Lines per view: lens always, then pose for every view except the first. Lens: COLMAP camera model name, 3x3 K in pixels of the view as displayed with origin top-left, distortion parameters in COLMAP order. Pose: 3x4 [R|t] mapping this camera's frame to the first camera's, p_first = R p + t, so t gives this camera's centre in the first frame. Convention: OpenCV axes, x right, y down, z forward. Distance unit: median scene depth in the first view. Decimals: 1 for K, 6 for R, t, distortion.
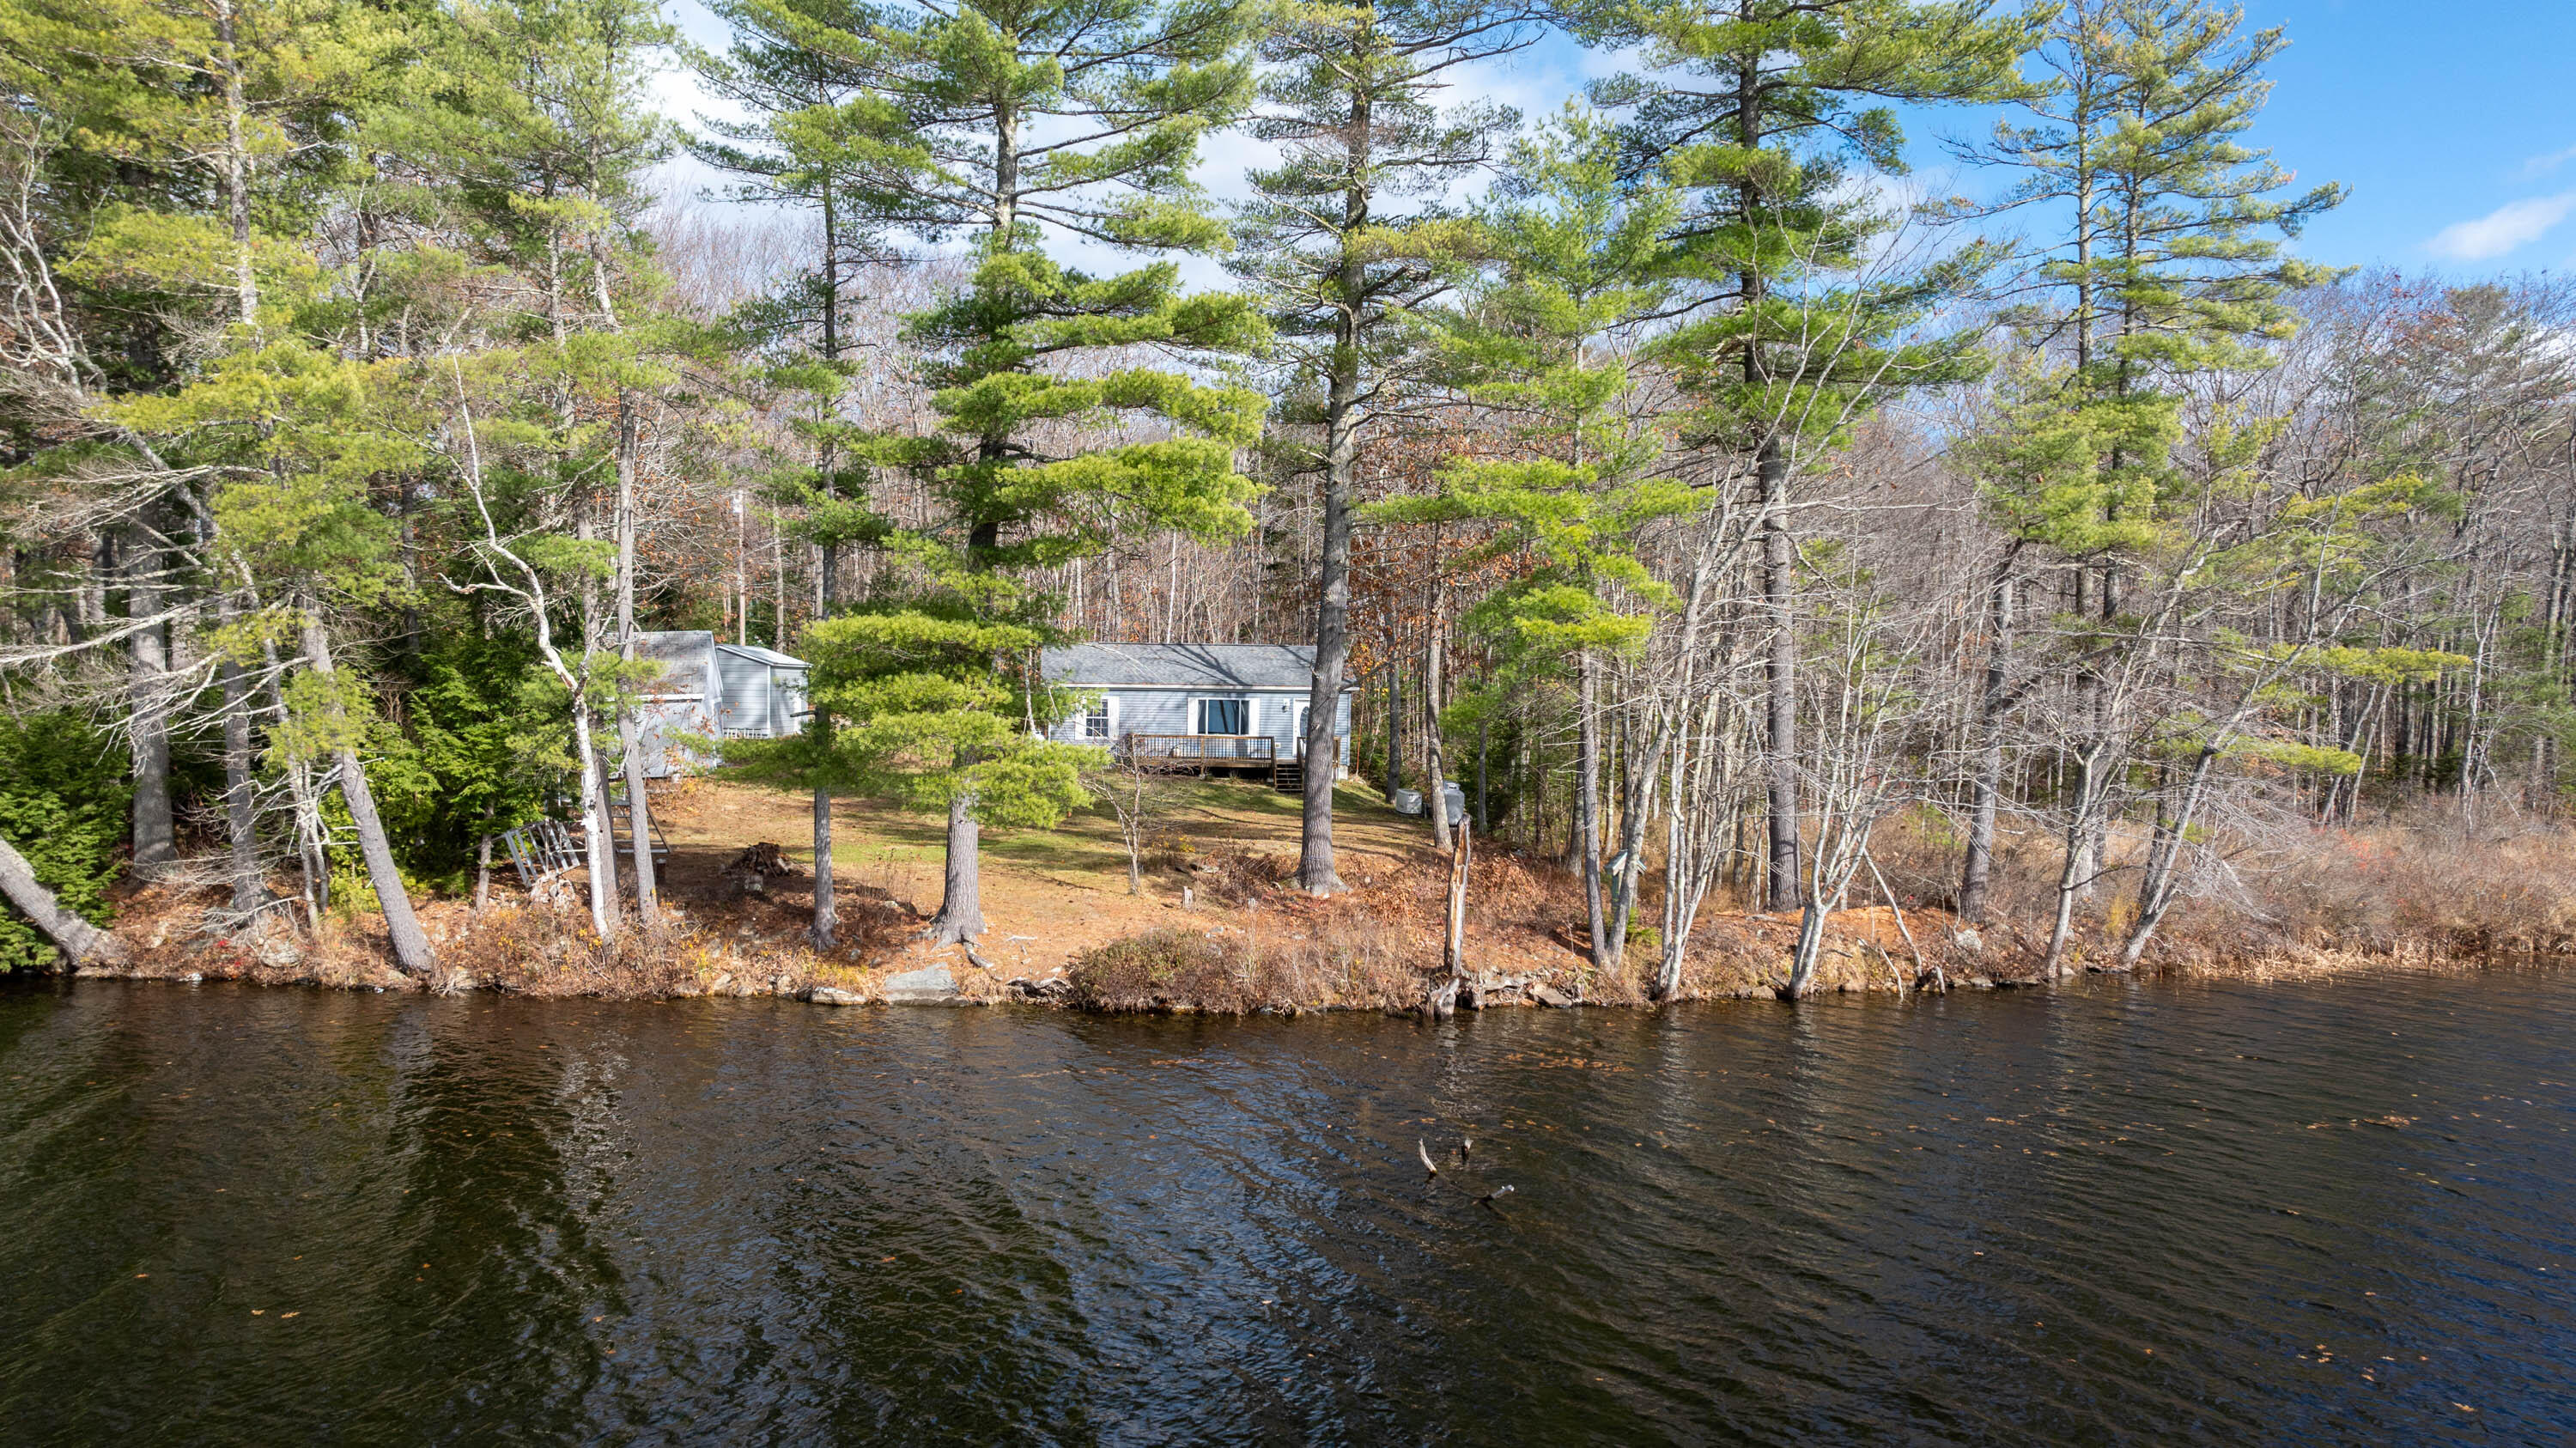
lens RADIAL K [[1847.1, 0, 1288.9], [0, 1847.1, 731.2], [0, 0, 1]] dist [-0.030507, 0.004230]
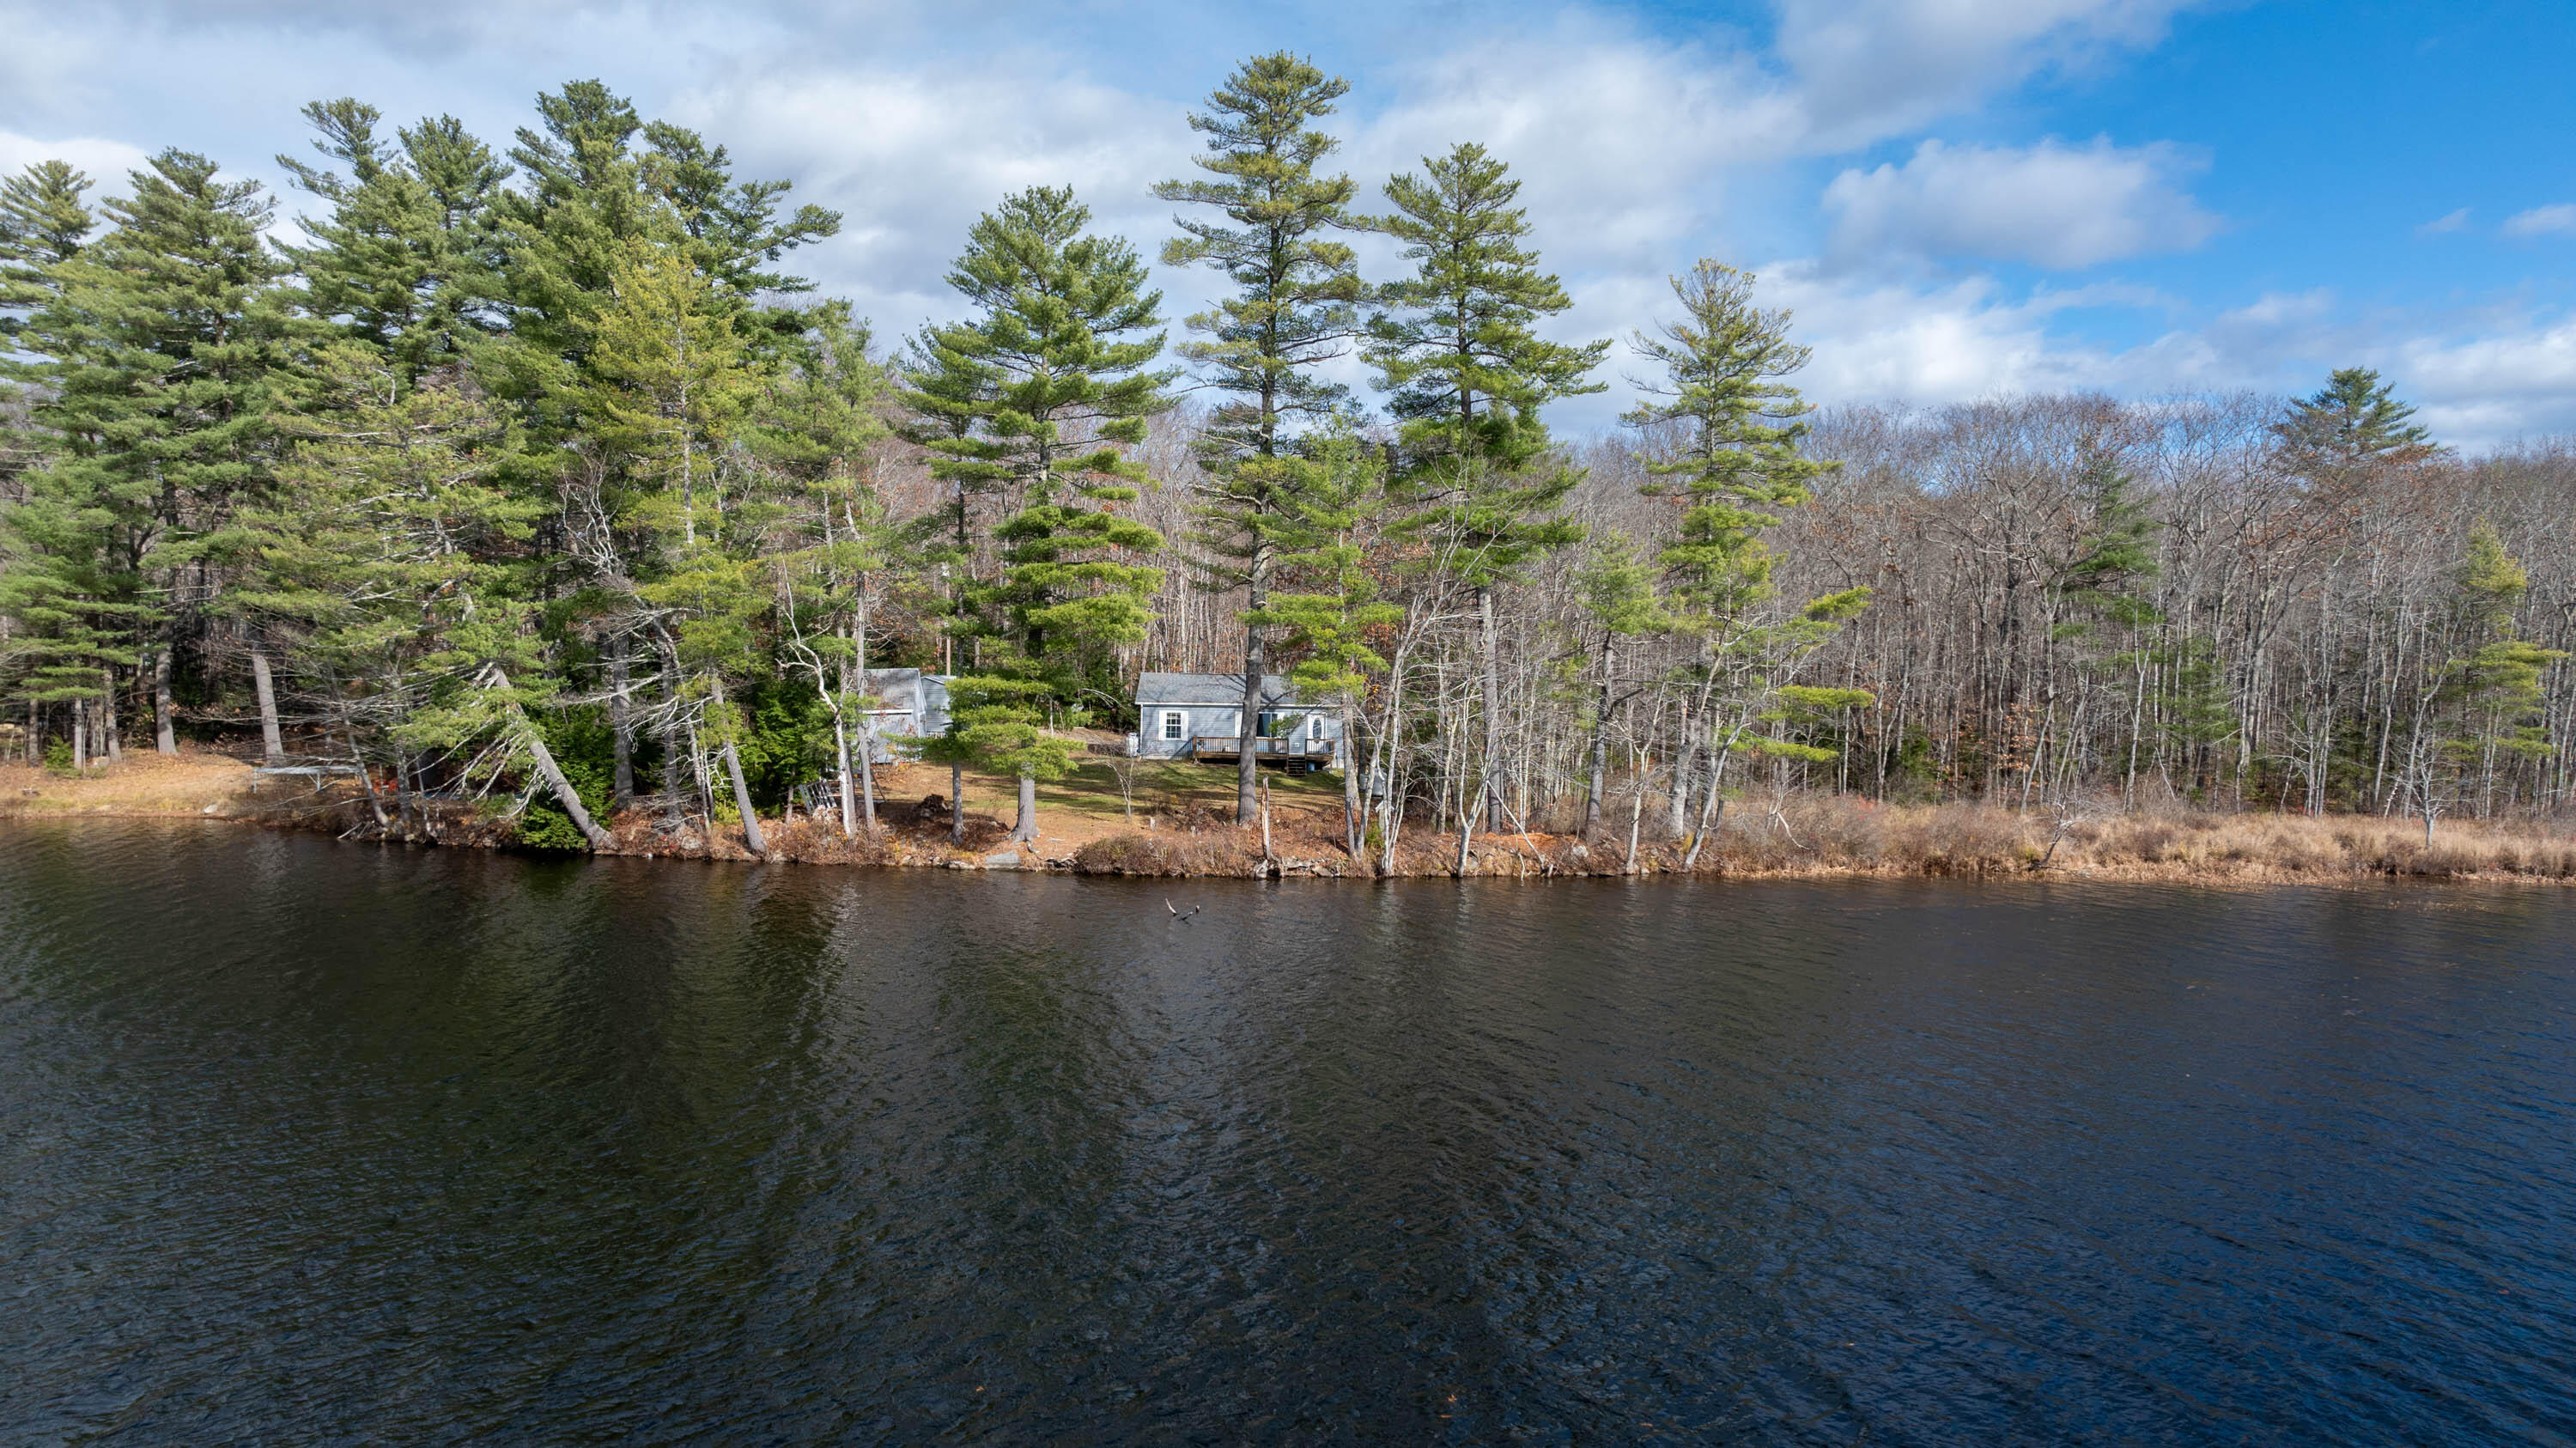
lens RADIAL K [[1847.1, 0, 1287.4], [0, 1847.1, 720.0], [0, 0, 1]] dist [-0.030507, 0.004230]
pose [[0.992406, 0.002001, -0.122991, 0.340495], [-0.003212, 0.999948, -0.009646, 0.004103], [0.122965, 0.009968, 0.992361, -0.914197]]
